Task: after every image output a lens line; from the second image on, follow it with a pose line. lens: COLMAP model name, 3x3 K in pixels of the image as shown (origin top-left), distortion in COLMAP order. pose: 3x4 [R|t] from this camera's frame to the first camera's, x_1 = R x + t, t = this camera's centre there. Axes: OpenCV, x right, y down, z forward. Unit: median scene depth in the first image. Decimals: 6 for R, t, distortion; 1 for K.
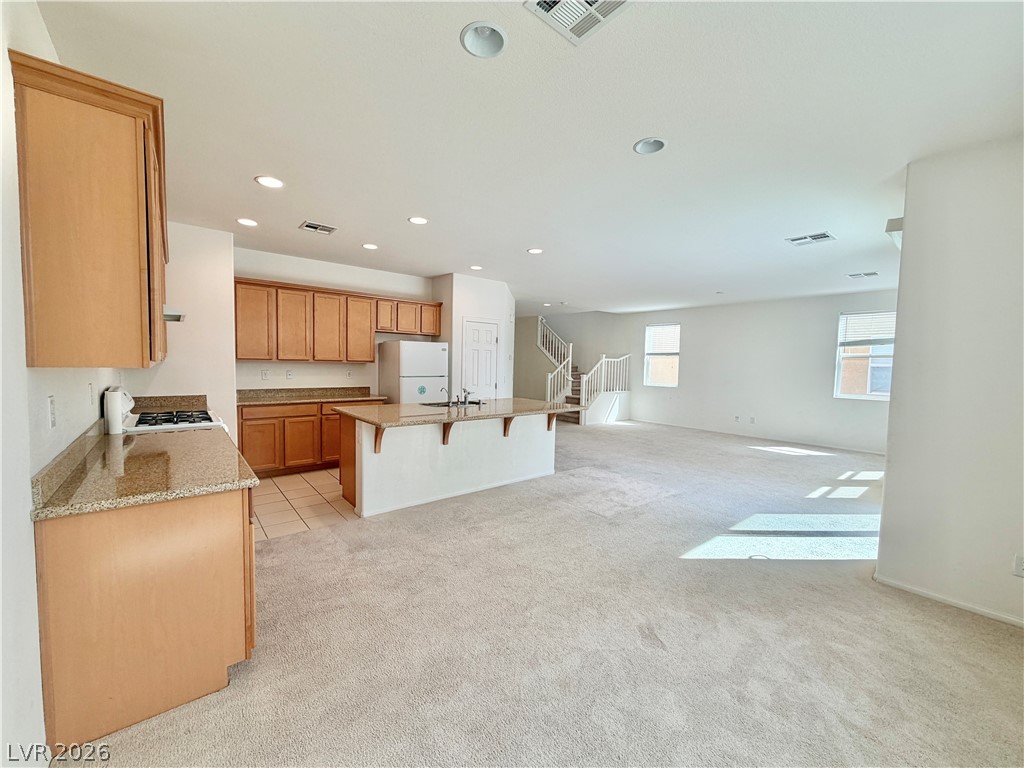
lens RADIAL K [[411.1, 0, 508.8], [0, 411.1, 384.8], [0, 0, 1]] dist [0.000606, 0.000038]
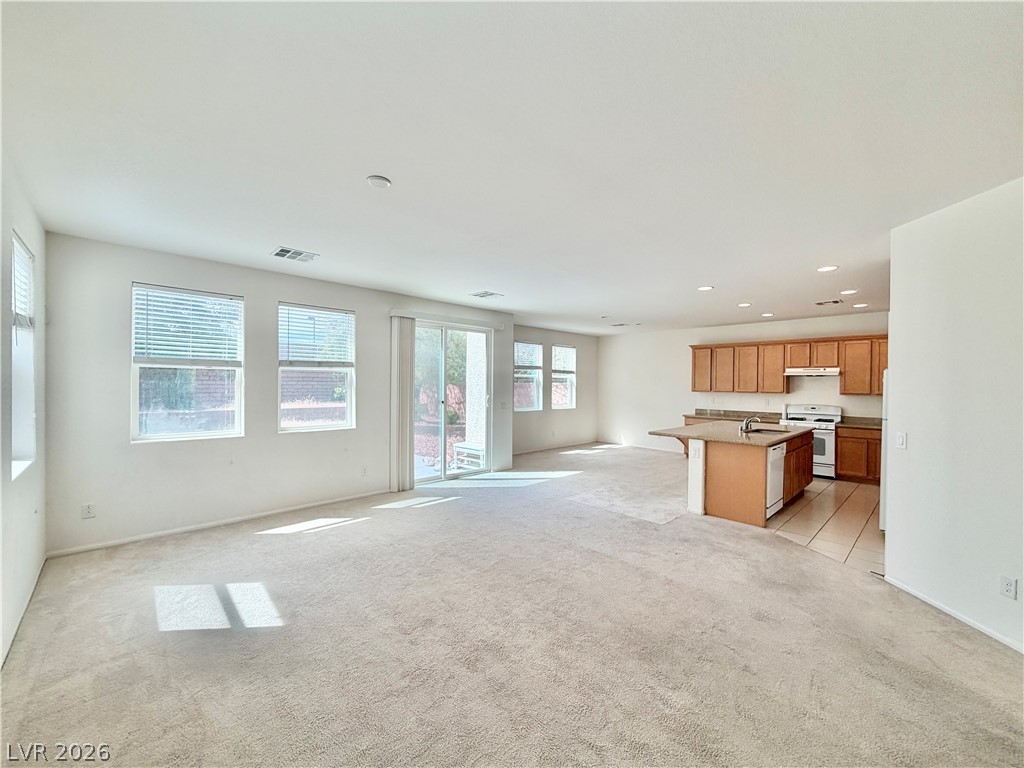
lens RADIAL K [[407.8, 0, 508.0], [0, 407.8, 385.7], [0, 0, 1]] dist [0.000069, -0.000261]
pose [[-0.997183, -0.030477, -0.068538, 0.602933], [-0.034694, 0.997522, 0.061205, -0.112901], [0.066503, 0.063410, -0.995769, 1.917072]]
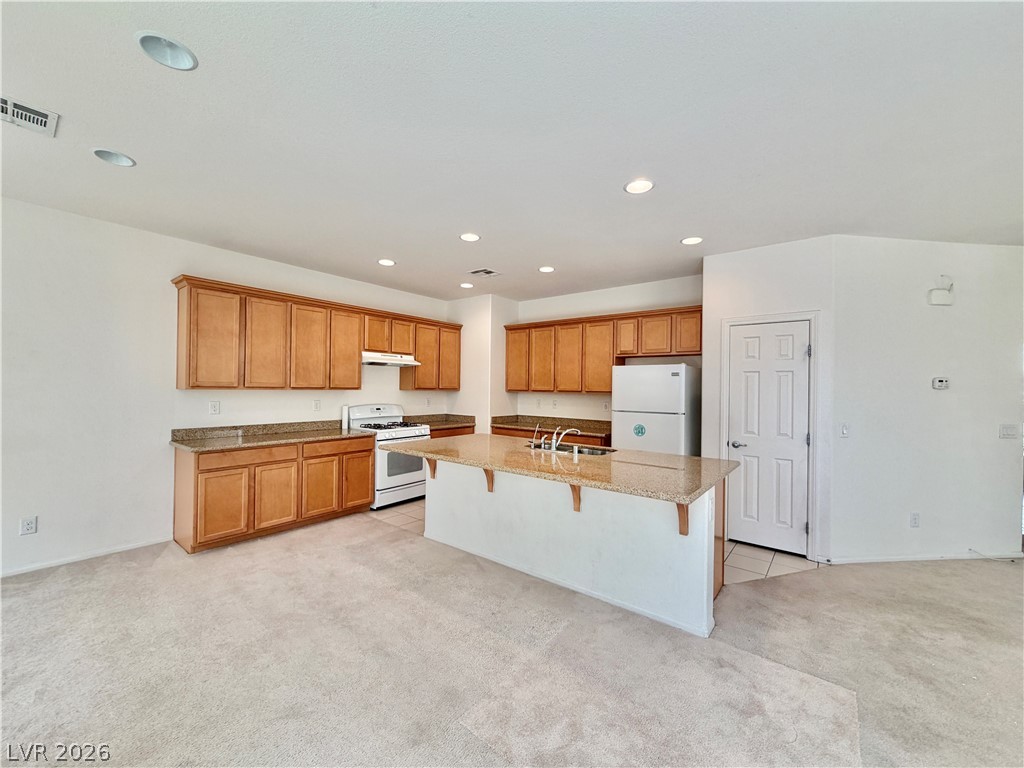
lens RADIAL K [[407.8, 0, 508.0], [0, 407.8, 385.7], [0, 0, 1]] dist [0.000069, -0.000261]
pose [[0.204418, -0.021907, -0.978639, 0.521411], [-0.065503, 0.997203, -0.036004, -0.028638], [0.976690, 0.071464, 0.202411, 0.695398]]
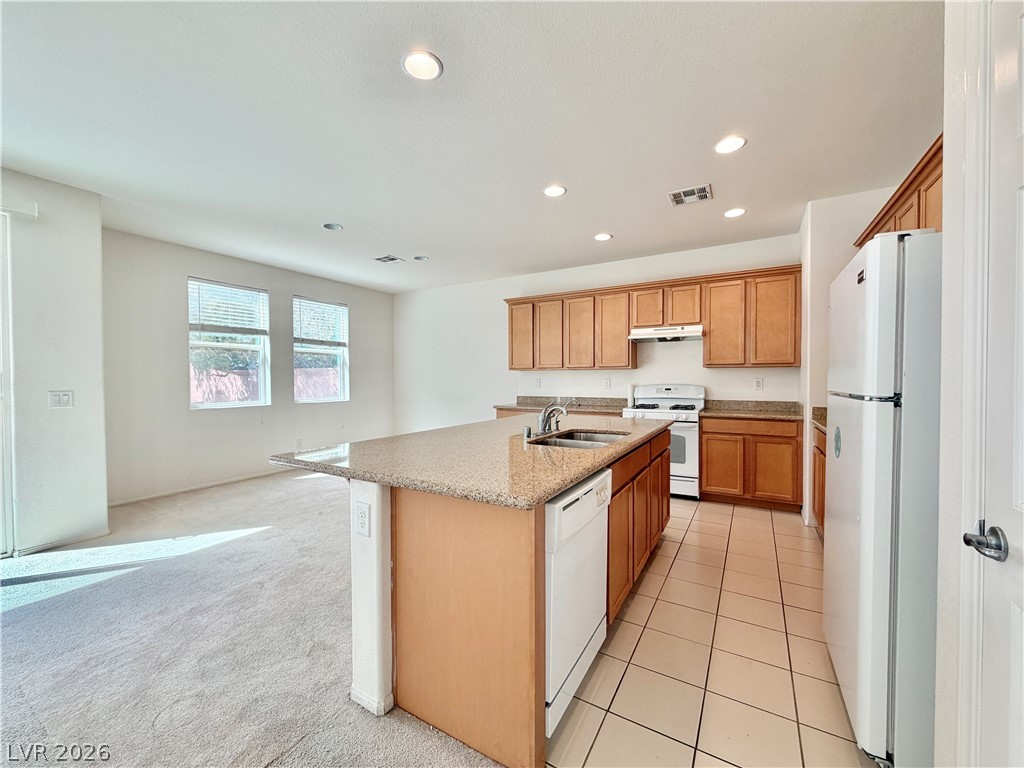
lens RADIAL K [[411.1, 0, 508.8], [0, 411.1, 384.8], [0, 0, 1]] dist [0.000606, 0.000038]
pose [[-0.940137, -0.012563, -0.340565, 0.113125], [-0.035698, 0.997453, 0.061750, -0.040966], [0.338922, 0.070211, -0.938191, 1.345194]]
